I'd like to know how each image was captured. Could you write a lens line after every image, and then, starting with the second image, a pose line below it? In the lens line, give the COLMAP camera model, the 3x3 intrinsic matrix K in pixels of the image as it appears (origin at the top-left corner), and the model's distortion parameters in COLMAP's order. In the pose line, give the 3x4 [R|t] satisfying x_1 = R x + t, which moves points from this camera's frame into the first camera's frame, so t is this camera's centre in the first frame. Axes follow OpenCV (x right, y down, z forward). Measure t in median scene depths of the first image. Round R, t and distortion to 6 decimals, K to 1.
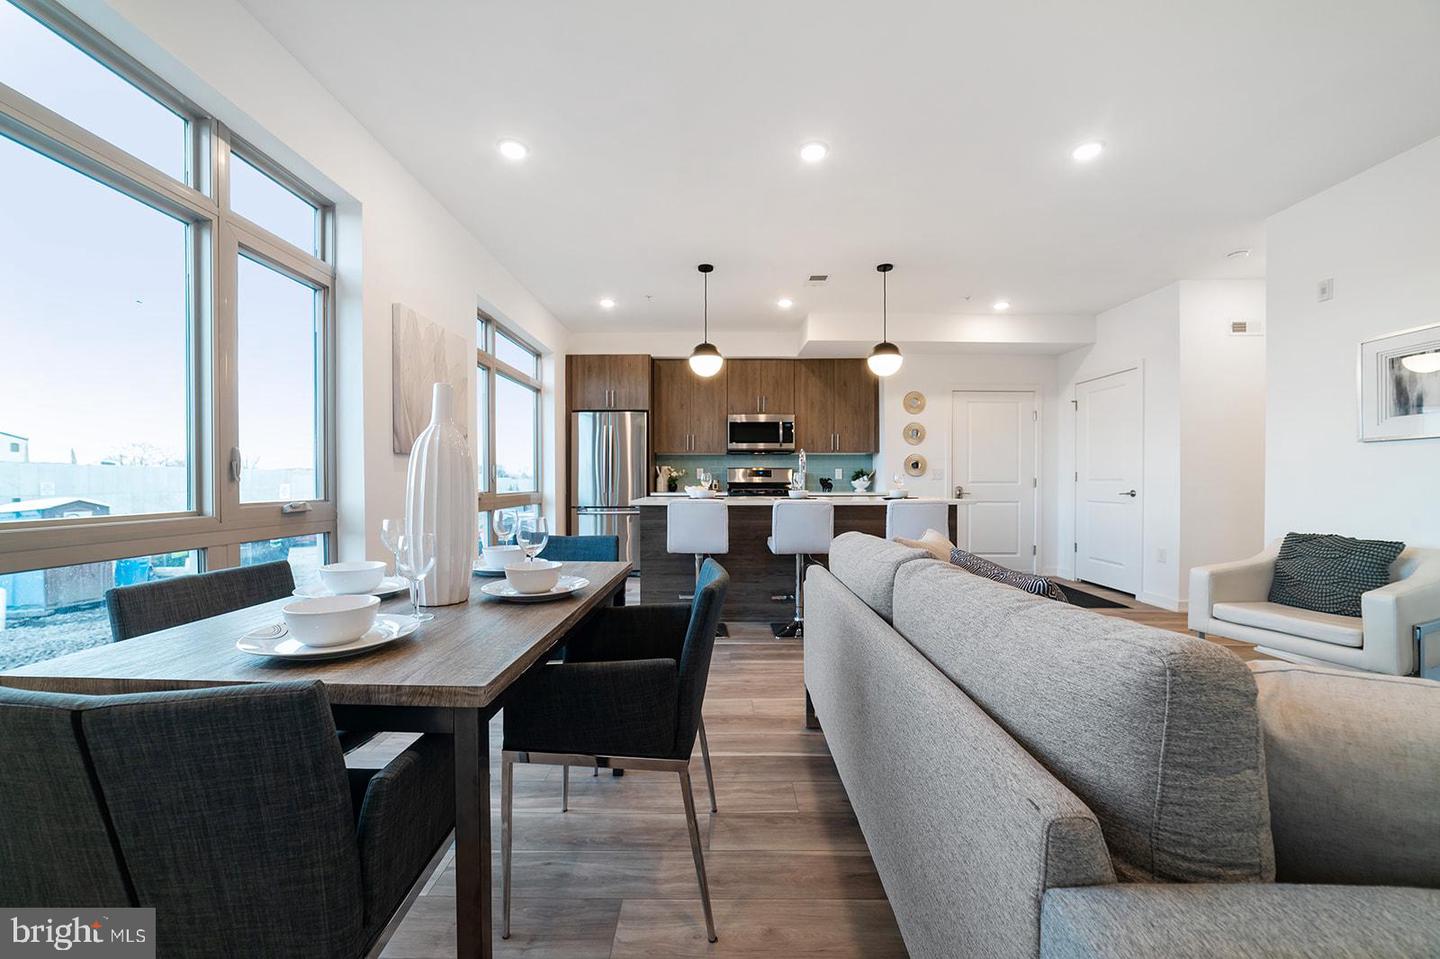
lens RADIAL K [[559.3, 0, 719.5], [0, 559.3, 477.0], [0, 0, 1]] dist [-0.024697, 0.009545]
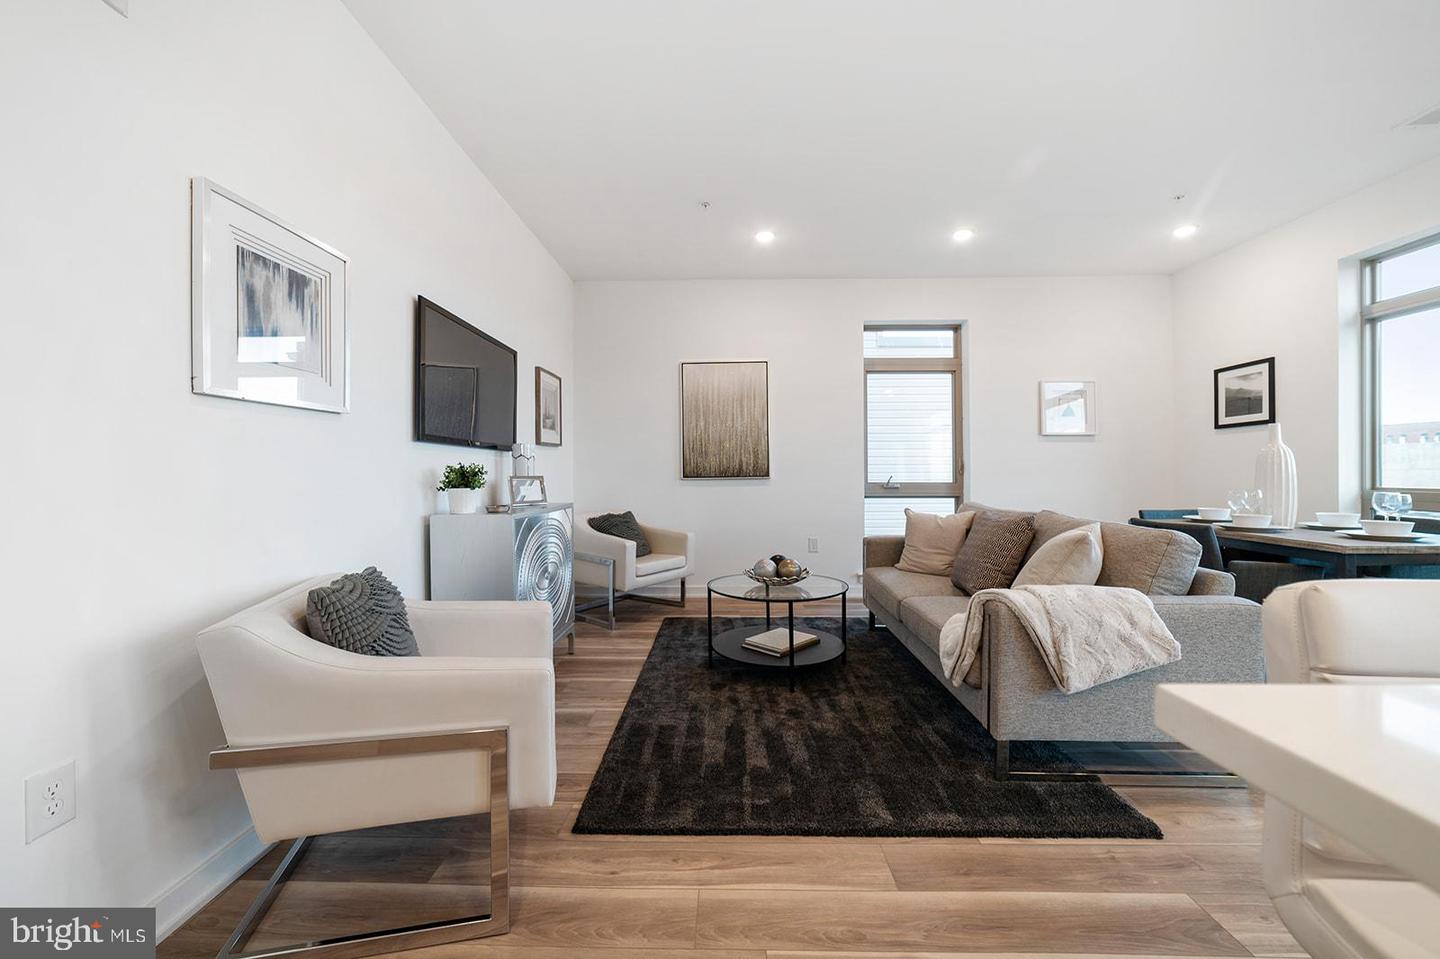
lens RADIAL K [[559.3, 0, 719.5], [0, 559.3, 477.0], [0, 0, 1]] dist [-0.024697, 0.009545]
pose [[-0.999588, 0.005615, 0.028154, 0.335125], [0.005644, 0.999984, 0.000975, 0.004407], [-0.028148, 0.001133, -0.999603, 0.687003]]
